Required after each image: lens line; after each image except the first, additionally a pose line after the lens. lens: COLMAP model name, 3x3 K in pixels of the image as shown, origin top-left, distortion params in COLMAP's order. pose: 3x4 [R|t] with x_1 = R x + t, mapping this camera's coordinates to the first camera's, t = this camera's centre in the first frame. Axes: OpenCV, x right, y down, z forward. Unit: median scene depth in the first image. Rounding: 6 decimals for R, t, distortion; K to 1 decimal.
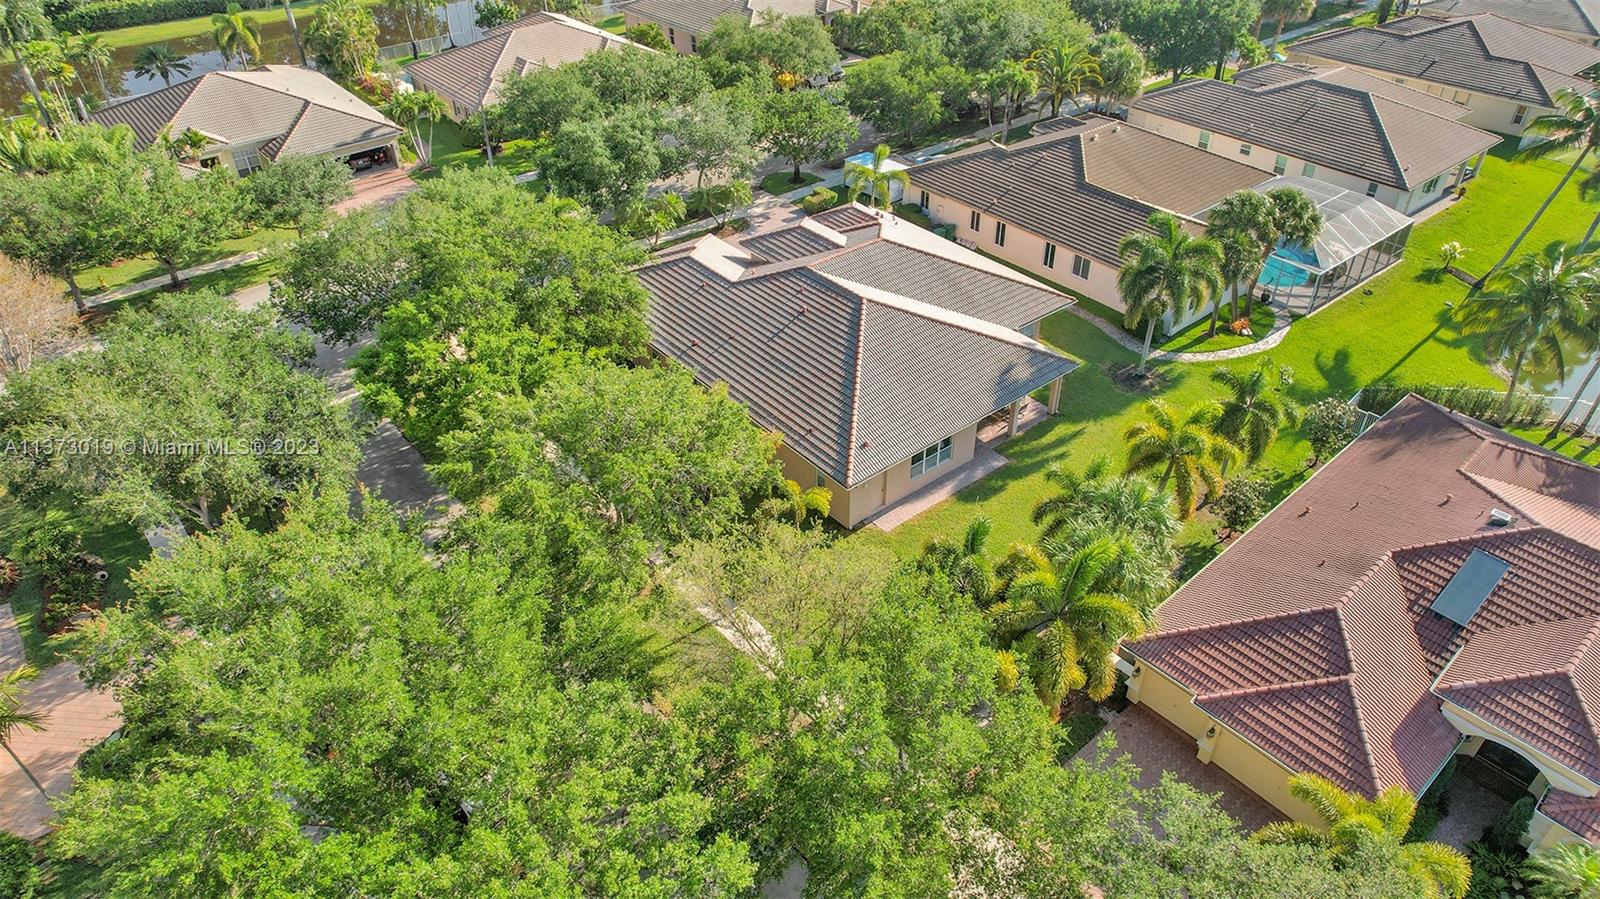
lens RADIAL K [[1025.7, 0, 800.0], [0, 1025.7, 449.5], [0, 0, 1]] dist [-0.077724, 0.069857]
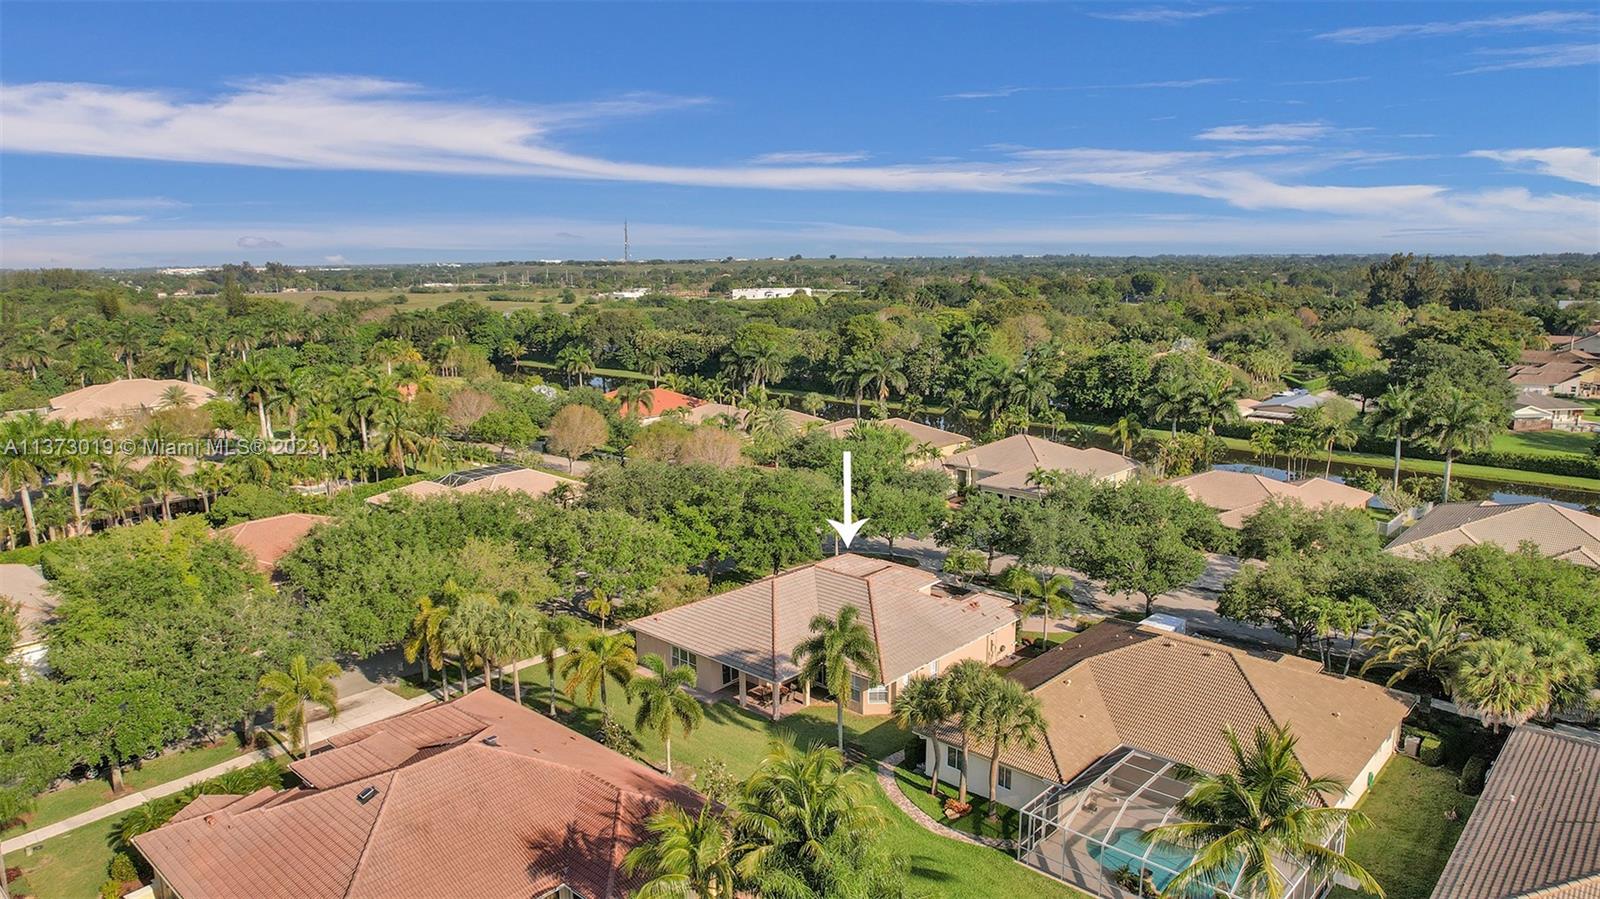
lens RADIAL K [[1025.7, 0, 800.0], [0, 1025.7, 449.5], [0, 0, 1]] dist [-0.077724, 0.069857]
pose [[0.133233, 0.195071, -0.971698, 1.294102], [-0.585110, 0.806823, 0.081746, -0.390075], [0.799934, 0.557659, 0.221633, 0.519529]]
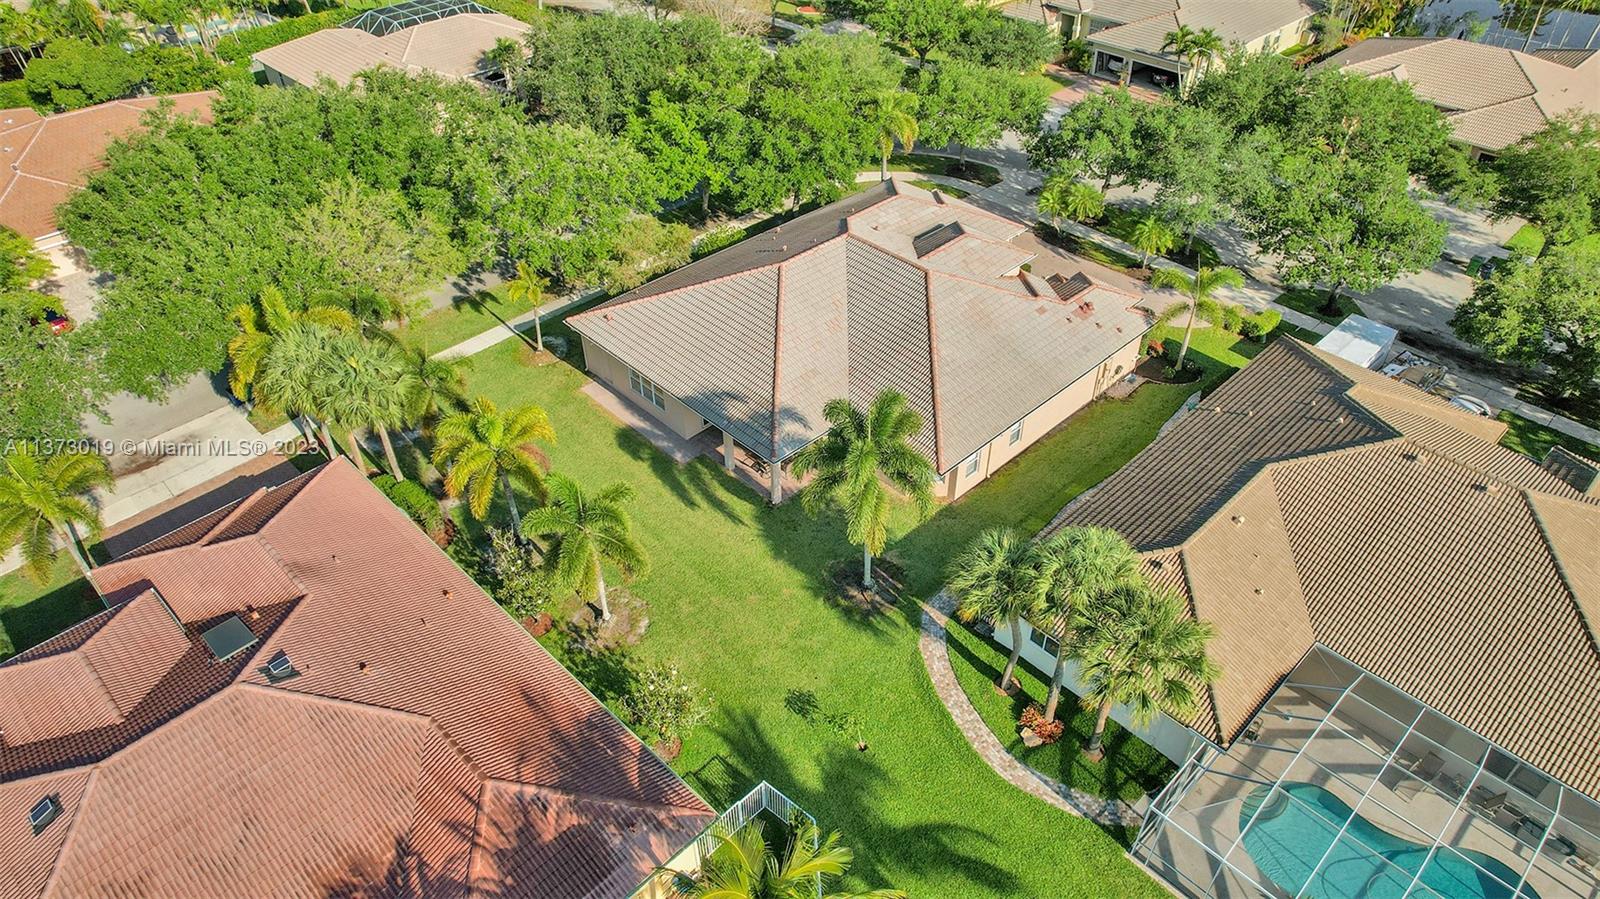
lens RADIAL K [[1025.7, 0, 800.0], [0, 1025.7, 449.5], [0, 0, 1]] dist [-0.077724, 0.069857]
pose [[0.078832, 0.636509, -0.767230, 0.804376], [-0.588413, 0.650967, 0.479596, -0.444986], [0.804708, 0.413641, 0.425847, 0.590165]]
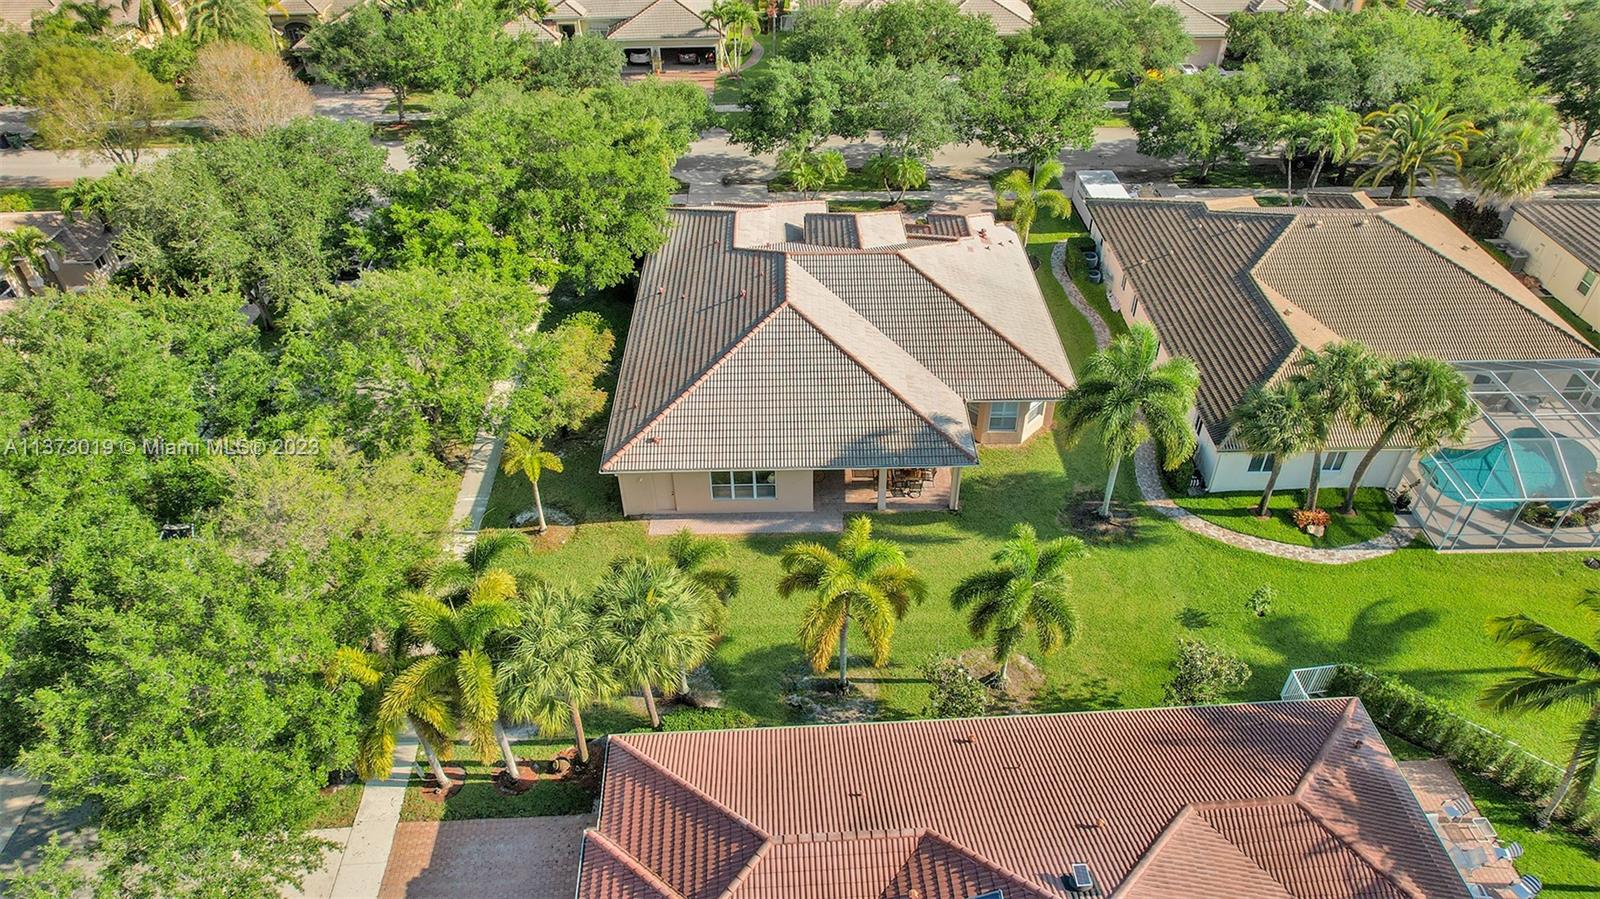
lens RADIAL K [[1025.7, 0, 800.0], [0, 1025.7, 449.5], [0, 0, 1]] dist [-0.077724, 0.069857]
pose [[0.786861, 0.391800, -0.476805, 0.488604], [-0.367216, 0.918205, 0.148499, -0.145915], [0.495986, 0.058242, 0.866375, 0.195471]]
